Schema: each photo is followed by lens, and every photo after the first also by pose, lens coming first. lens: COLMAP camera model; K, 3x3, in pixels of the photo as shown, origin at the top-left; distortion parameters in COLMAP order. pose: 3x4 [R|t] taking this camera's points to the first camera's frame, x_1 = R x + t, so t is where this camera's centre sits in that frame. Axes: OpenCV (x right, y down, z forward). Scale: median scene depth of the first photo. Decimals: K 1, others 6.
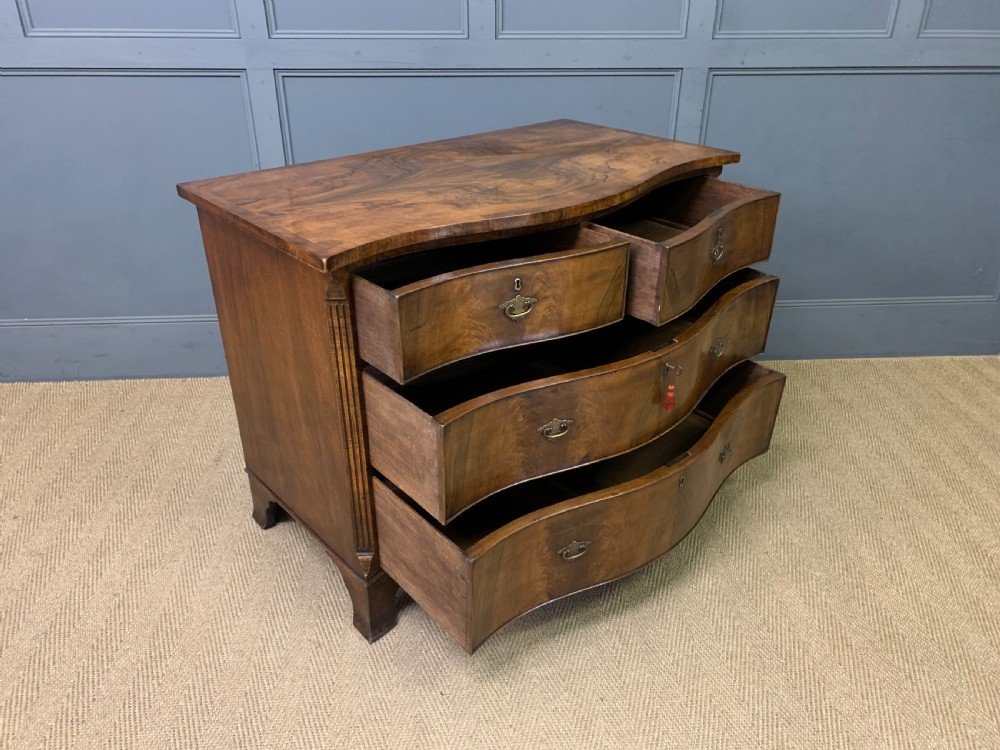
lens RADIAL K [[766.9, 0, 502.8], [0, 766.9, 380.7], [0, 0, 1]] dist [0.039727, -0.023258]
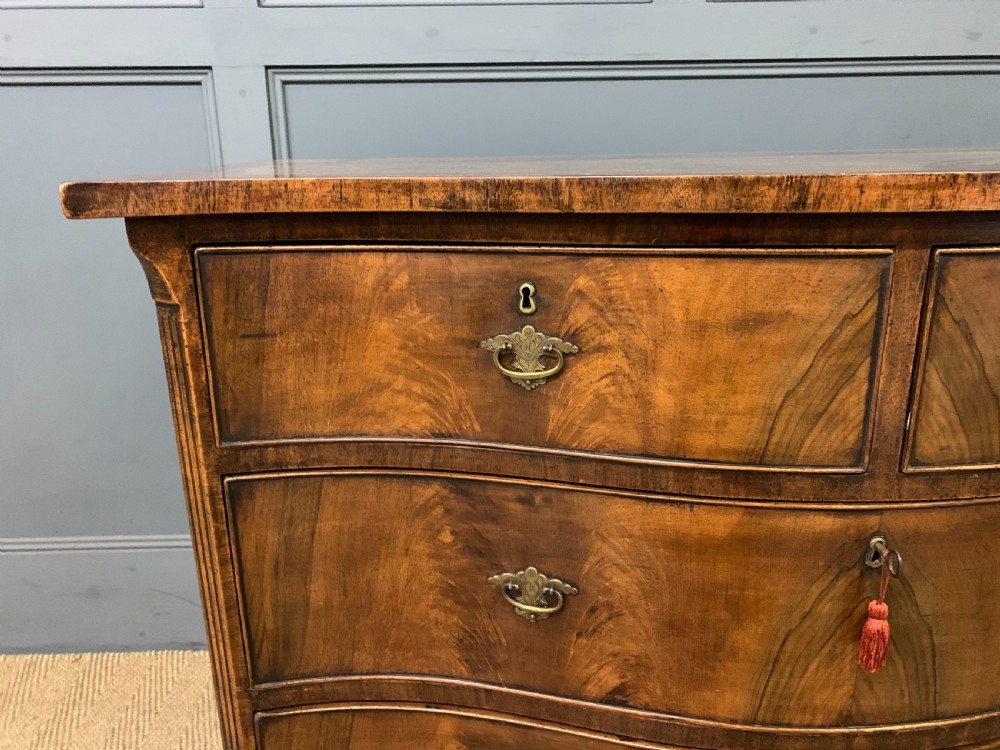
lens RADIAL K [[766.9, 0, 491.0], [0, 766.9, 377.4], [0, 0, 1]] dist [0.039727, -0.023258]
pose [[0.997673, -0.000062, -0.068179, -0.136317], [-0.013345, 0.980479, -0.196168, -0.126473], [0.066860, 0.196622, 0.978197, 0.661191]]
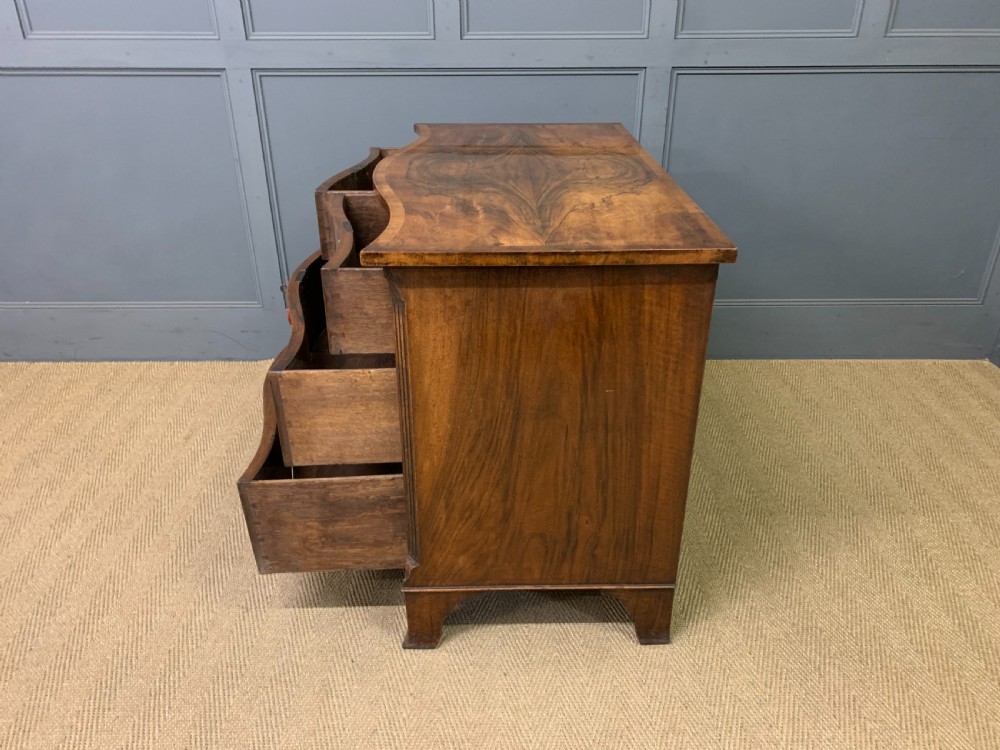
lens RADIAL K [[766.9, 0, 494.6], [0, 766.9, 369.9], [0, 0, 1]] dist [0.039727, -0.023258]
pose [[0.997032, 0.025331, -0.072708, 0.146572], [-0.026914, 0.999420, -0.020868, 0.025521], [0.072137, 0.022763, 0.997135, -0.024748]]
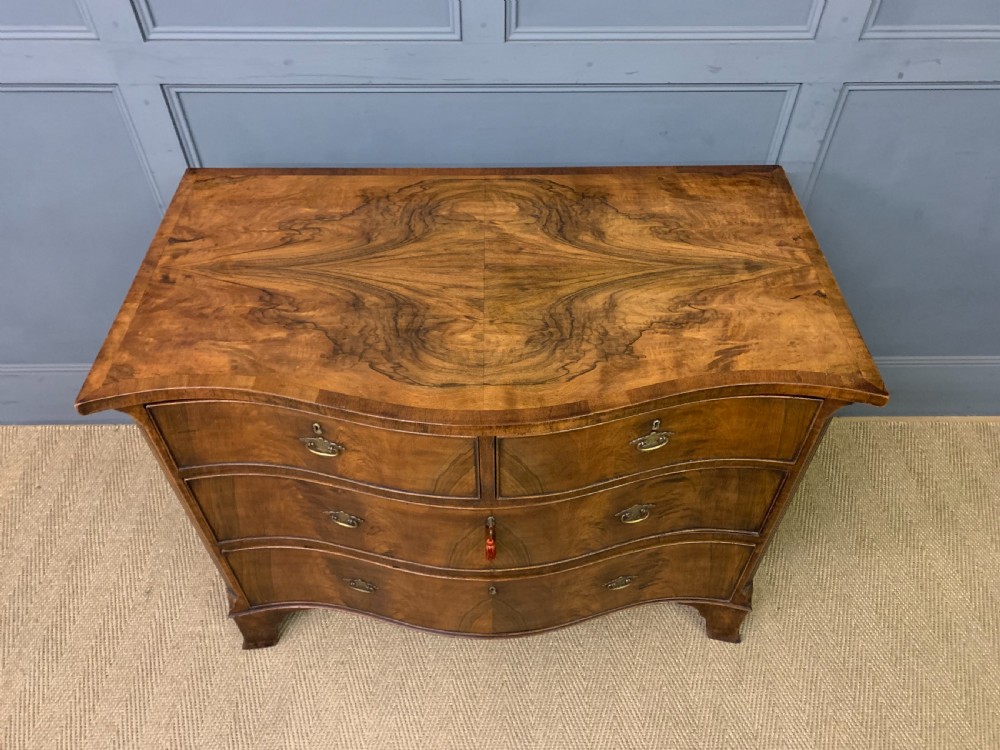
lens RADIAL K [[766.9, 0, 504.0], [0, 766.9, 377.1], [0, 0, 1]] dist [0.039727, -0.023258]
pose [[0.998222, 0.044264, -0.039924, 0.032098], [-0.029015, 0.945869, 0.323248, -0.464686], [0.052071, -0.321515, 0.945472, 0.387119]]
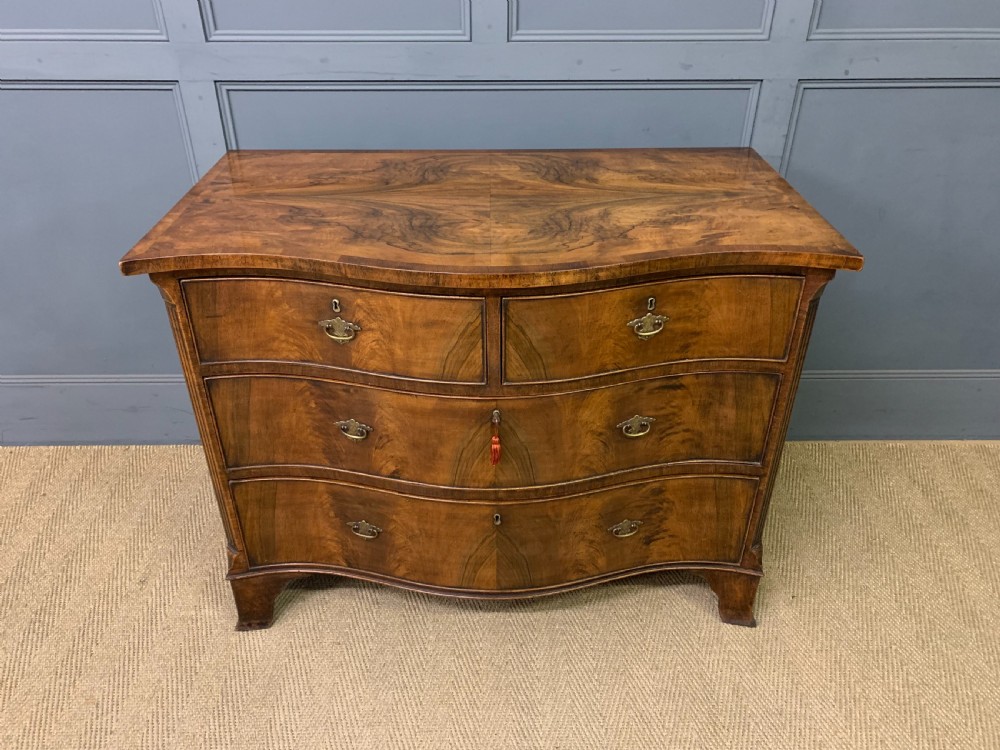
lens RADIAL K [[766.9, 0, 493.9], [0, 766.9, 367.8], [0, 0, 1]] dist [0.039727, -0.023258]
pose [[0.997740, 0.029706, -0.060264, 0.037734], [-0.026251, 0.998009, 0.057346, -0.206122], [0.061848, -0.055635, 0.996534, 0.291510]]
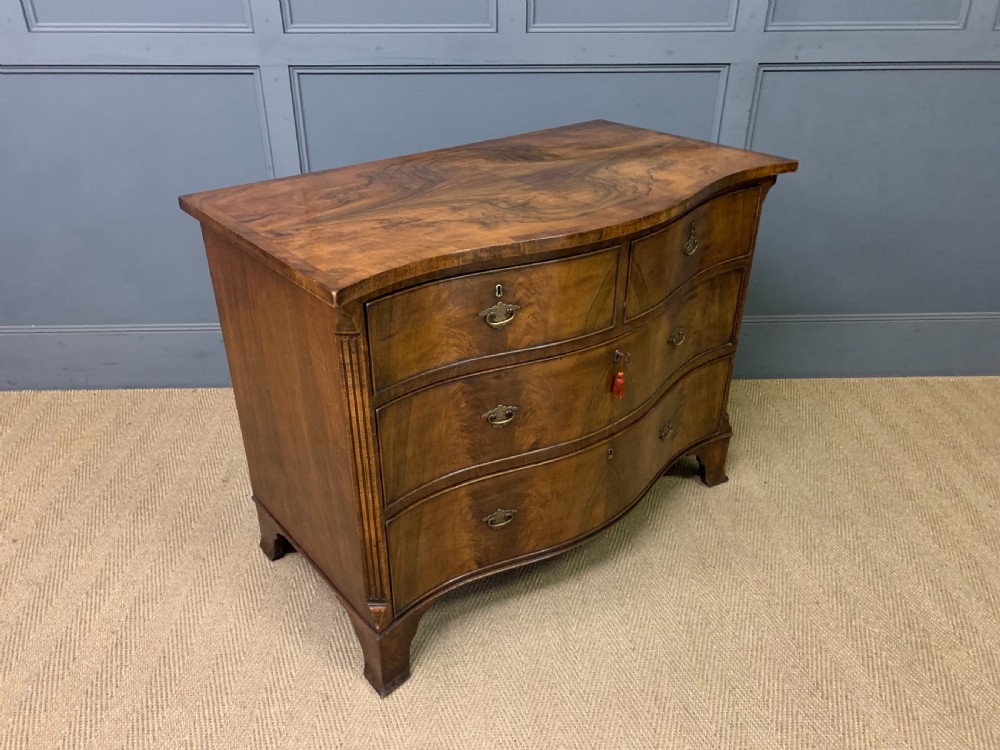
lens RADIAL K [[766.9, 0, 489.6], [0, 766.9, 381.7], [0, 0, 1]] dist [0.039727, -0.023258]
pose [[0.999064, 0.015866, -0.040246, -0.011104], [-0.015215, 0.999749, 0.016439, -0.047248], [0.040497, -0.015811, 0.999055, 0.081718]]
